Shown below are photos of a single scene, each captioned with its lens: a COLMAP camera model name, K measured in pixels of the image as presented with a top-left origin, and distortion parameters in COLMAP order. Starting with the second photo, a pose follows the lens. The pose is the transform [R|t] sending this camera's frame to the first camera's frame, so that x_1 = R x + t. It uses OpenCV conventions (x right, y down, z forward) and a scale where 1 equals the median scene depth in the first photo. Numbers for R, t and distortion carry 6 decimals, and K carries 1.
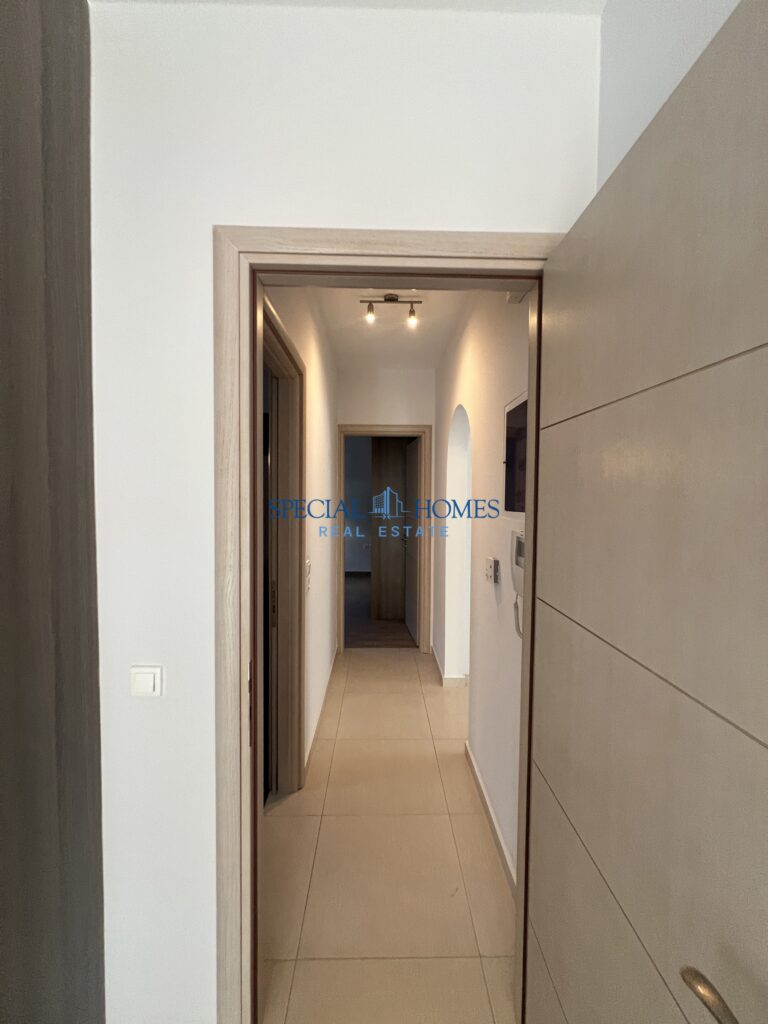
lens RADIAL K [[412.6, 0, 384.0], [0, 412.6, 512.0], [0, 0, 1]] dist [-0.000275, -0.000081]
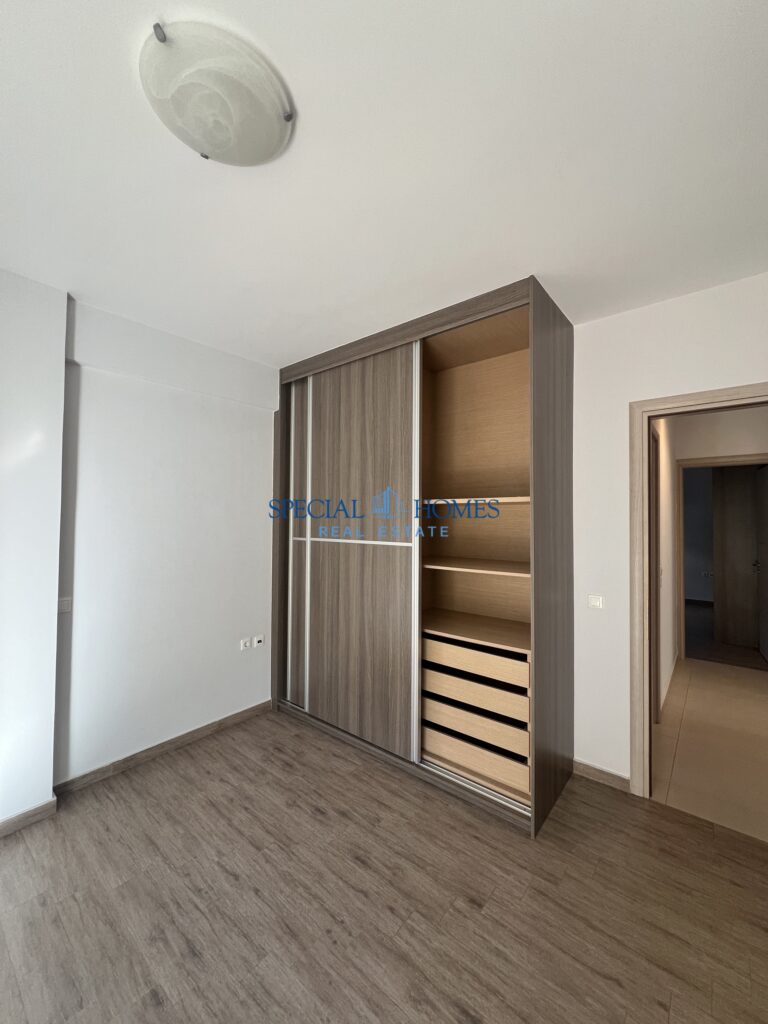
lens RADIAL K [[412.6, 0, 384.0], [0, 412.6, 512.0], [0, 0, 1]] dist [-0.000275, -0.000081]
pose [[0.766621, -0.018064, -0.641846, 0.002629], [-0.024831, 0.998022, -0.057746, 0.024369], [0.641620, 0.060208, 0.764656, -0.422363]]
